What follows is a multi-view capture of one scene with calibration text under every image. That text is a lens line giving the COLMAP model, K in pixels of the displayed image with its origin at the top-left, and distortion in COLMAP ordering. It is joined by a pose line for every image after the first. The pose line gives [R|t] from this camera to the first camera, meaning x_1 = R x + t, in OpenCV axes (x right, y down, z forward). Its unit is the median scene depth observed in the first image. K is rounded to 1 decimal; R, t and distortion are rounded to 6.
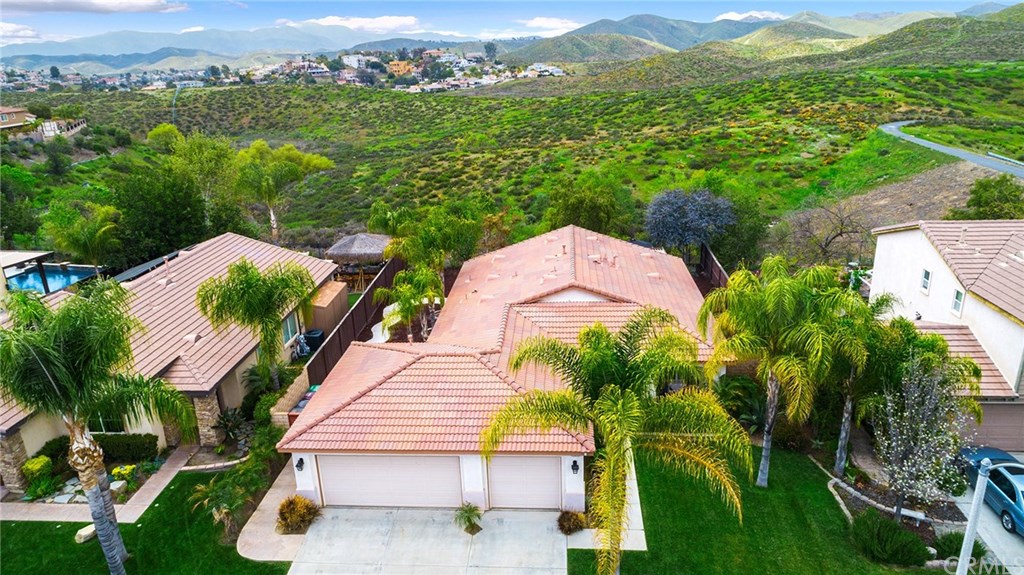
lens RADIAL K [[691.9, 0, 513.1], [0, 691.9, 290.9], [0, 0, 1]] dist [-0.009178, 0.004434]
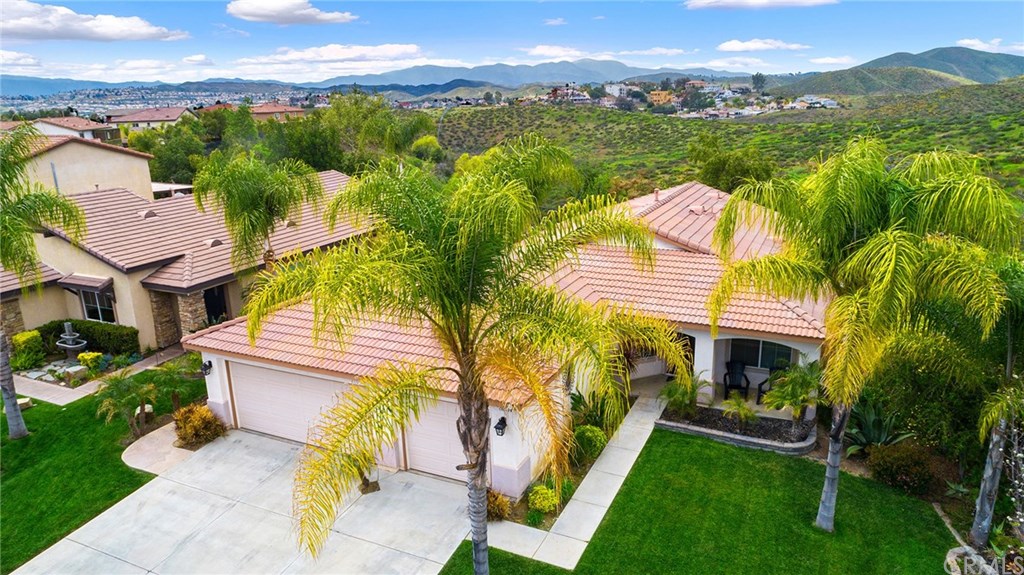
lens RADIAL K [[691.9, 0, 513.1], [0, 691.9, 290.9], [0, 0, 1]] dist [-0.009178, 0.004434]
pose [[0.932977, 0.113621, -0.341531, 0.021460], [-0.129238, 0.991341, -0.023245, 0.009167], [0.335933, 0.065826, 0.939583, 0.023619]]
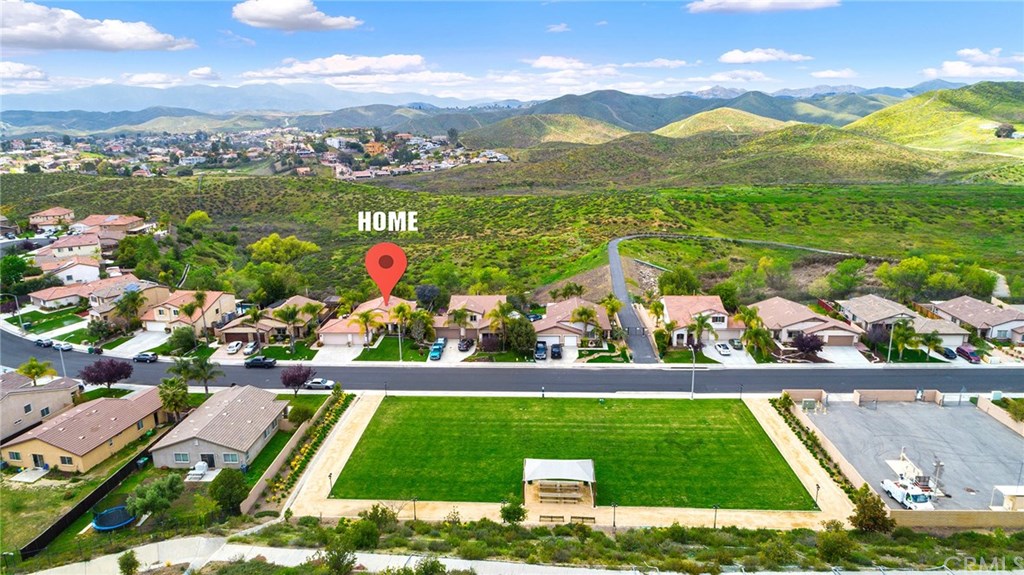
lens RADIAL K [[691.9, 0, 513.1], [0, 691.9, 290.9], [0, 0, 1]] dist [-0.009178, 0.004434]
pose [[0.999379, 0.014303, 0.032196, 0.080153], [-0.011680, 0.996706, -0.080251, 0.022633], [-0.033238, 0.079826, 0.996255, -0.349926]]
